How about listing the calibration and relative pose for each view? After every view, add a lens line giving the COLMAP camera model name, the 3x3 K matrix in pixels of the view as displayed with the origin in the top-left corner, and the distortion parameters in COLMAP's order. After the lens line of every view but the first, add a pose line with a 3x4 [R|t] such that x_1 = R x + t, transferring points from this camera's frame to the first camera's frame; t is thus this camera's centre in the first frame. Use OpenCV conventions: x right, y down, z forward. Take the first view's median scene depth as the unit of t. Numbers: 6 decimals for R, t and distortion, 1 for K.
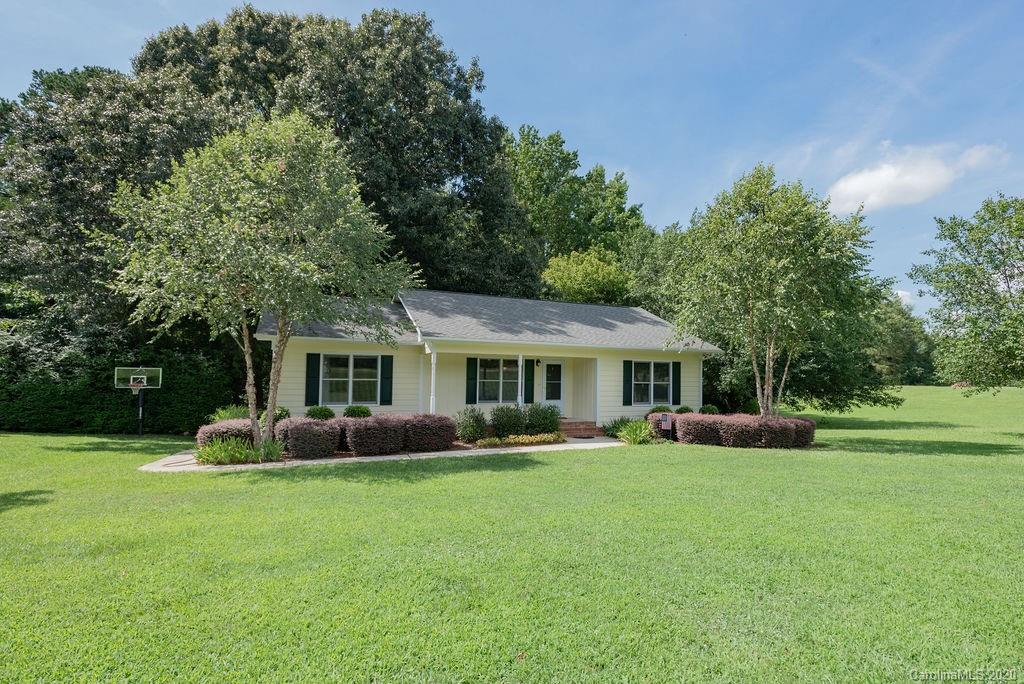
lens RADIAL K [[449.9, 0, 512.0], [0, 449.9, 342.0], [0, 0, 1]] dist [-0.033350, 0.017766]
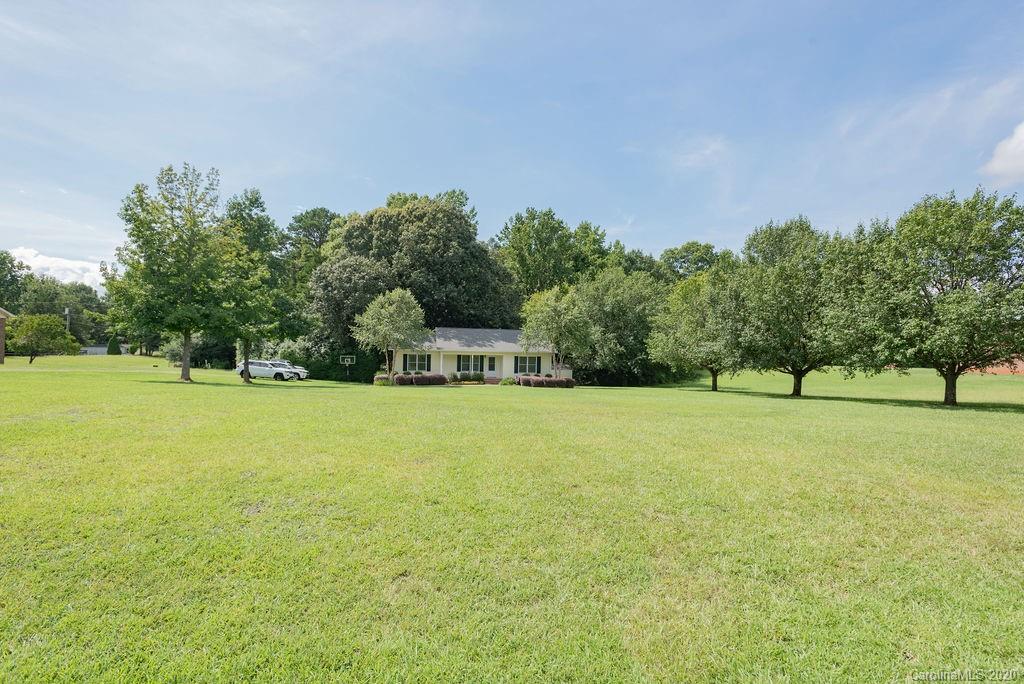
lens RADIAL K [[496.7, 0, 514.4], [0, 496.7, 342.1], [0, 0, 1]] dist [-0.068920, 0.026840]
pose [[0.962648, 0.000286, -0.270757, 1.143814], [0.017352, 0.997879, 0.062746, -0.245246], [0.270201, -0.065101, 0.960601, -1.964084]]
